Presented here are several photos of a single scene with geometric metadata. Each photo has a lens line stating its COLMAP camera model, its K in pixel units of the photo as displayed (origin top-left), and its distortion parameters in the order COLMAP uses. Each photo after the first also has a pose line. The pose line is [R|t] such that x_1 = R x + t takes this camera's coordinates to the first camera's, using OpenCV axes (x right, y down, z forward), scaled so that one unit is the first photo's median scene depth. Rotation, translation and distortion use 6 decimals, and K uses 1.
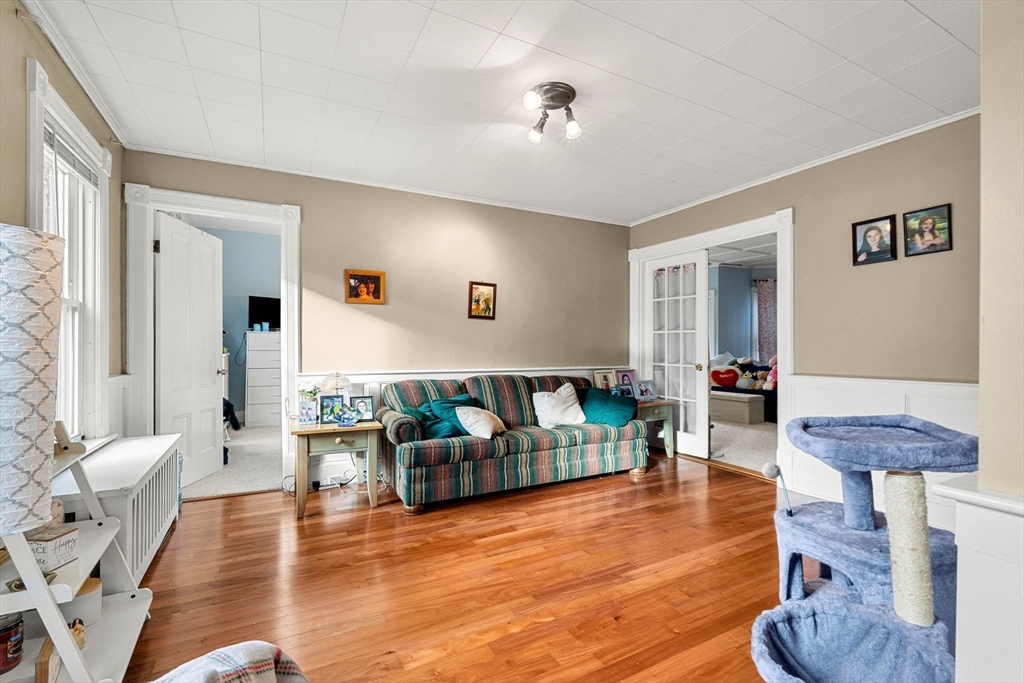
lens RADIAL K [[463.4, 0, 512.3], [0, 463.4, 341.2], [0, 0, 1]] dist [-0.005468, -0.000811]
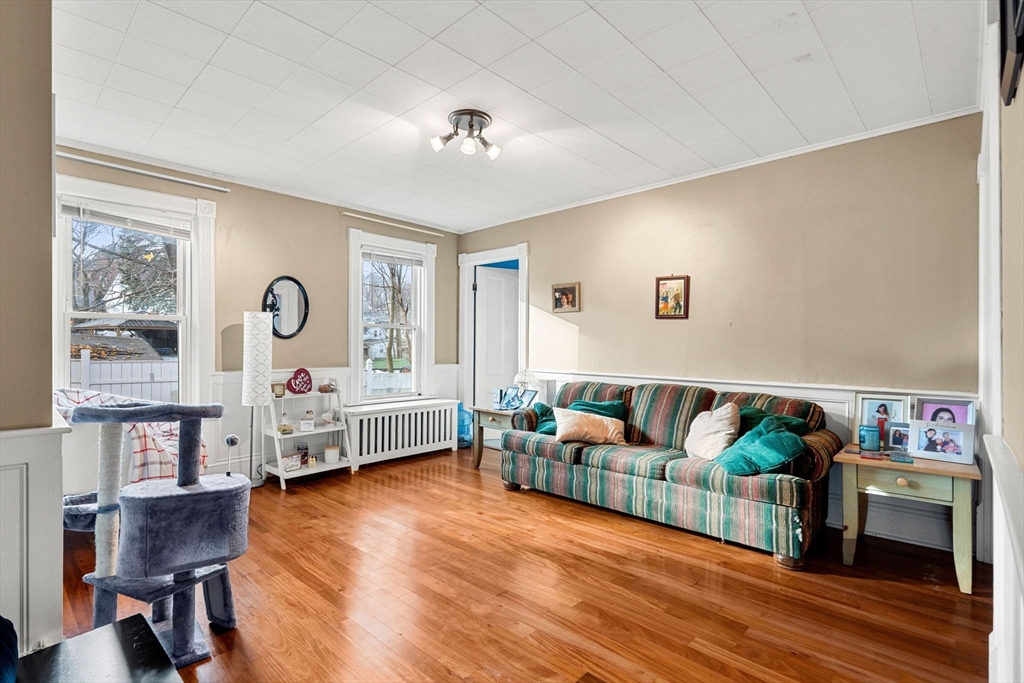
lens RADIAL K [[490.3, 0, 510.5], [0, 490.3, 345.2], [0, 0, 1]] dist [-0.000450, -0.000265]
pose [[0.316859, 0.000244, -0.948473, 0.790611], [0.001938, 0.999998, 0.000905, -0.000120], [0.948471, -0.002124, 0.316858, 0.478162]]
